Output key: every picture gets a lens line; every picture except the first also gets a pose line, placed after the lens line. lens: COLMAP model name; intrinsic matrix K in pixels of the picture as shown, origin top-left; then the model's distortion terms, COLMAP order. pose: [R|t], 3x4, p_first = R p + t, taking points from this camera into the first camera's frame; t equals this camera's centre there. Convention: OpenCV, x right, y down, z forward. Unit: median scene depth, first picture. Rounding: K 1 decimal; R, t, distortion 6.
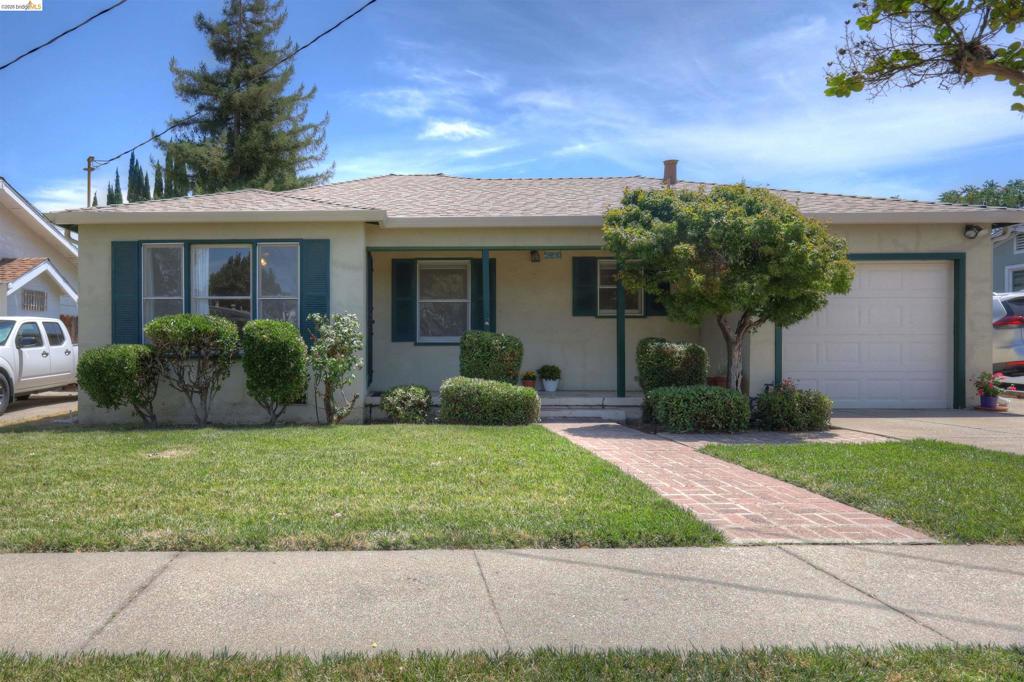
lens RADIAL K [[743.2, 0, 512.0], [0, 743.2, 341.0], [0, 0, 1]] dist [0.000547, -0.000336]
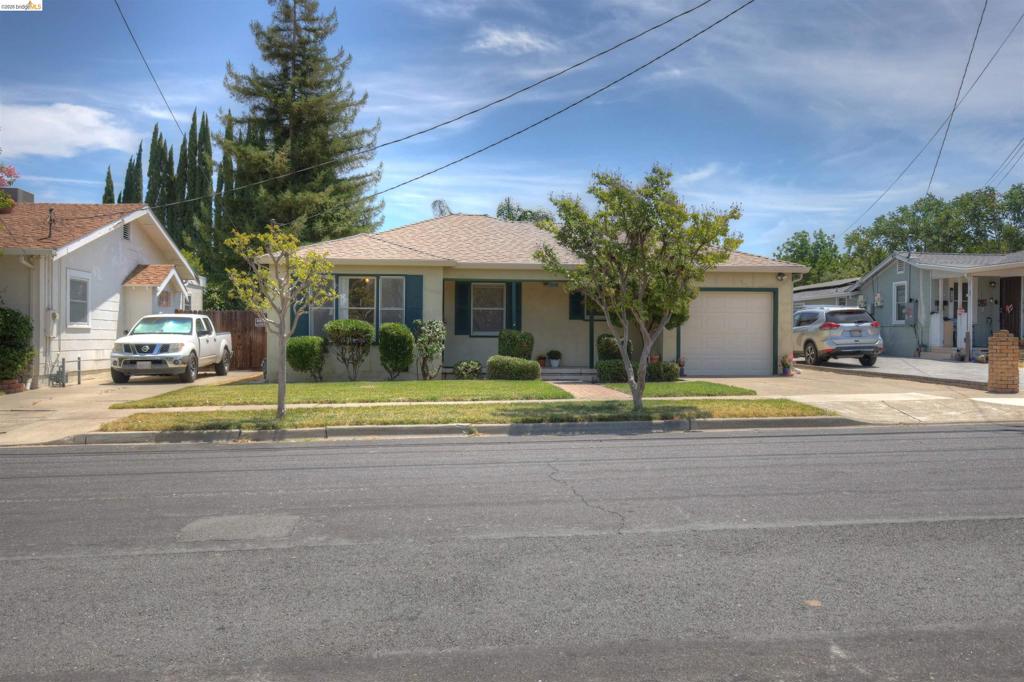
lens RADIAL K [[1385.0, 0, 546.9], [0, 1385.0, 343.0], [0, 0, 1]] dist [0.882145, 0.006920]
pose [[0.998976, 0.007129, -0.044687, 0.180132], [-0.006448, 0.999861, 0.015370, -0.031086], [0.044790, -0.015067, 0.998883, -2.134855]]
